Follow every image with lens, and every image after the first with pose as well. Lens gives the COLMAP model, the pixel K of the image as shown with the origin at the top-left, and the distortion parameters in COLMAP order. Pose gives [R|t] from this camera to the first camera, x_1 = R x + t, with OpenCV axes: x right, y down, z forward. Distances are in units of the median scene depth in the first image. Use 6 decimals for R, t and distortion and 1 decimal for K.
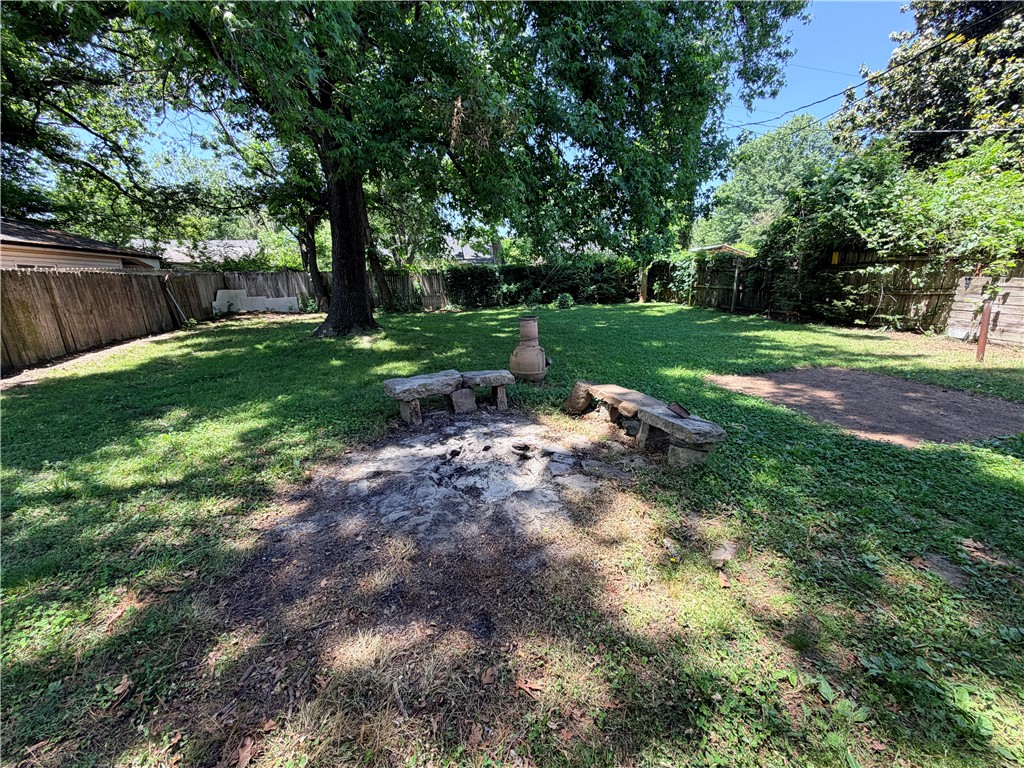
lens RADIAL K [[411.3, 0, 513.0], [0, 411.3, 382.4], [0, 0, 1]] dist [-0.000787, 0.000385]
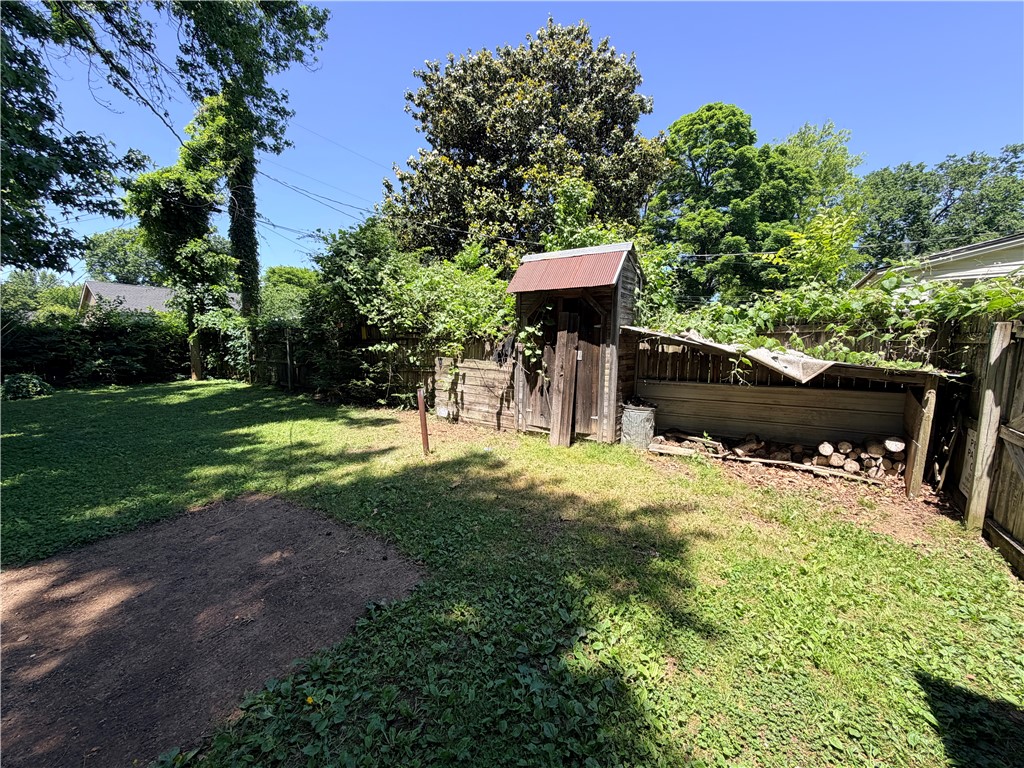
lens RADIAL K [[411.3, 0, 513.0], [0, 411.3, 382.4], [0, 0, 1]] dist [-0.000787, 0.000385]
pose [[0.721339, -0.057261, 0.690211, 0.419750], [0.159422, 0.983543, -0.085016, -0.063446], [-0.673984, 0.171361, 0.718597, 0.126649]]
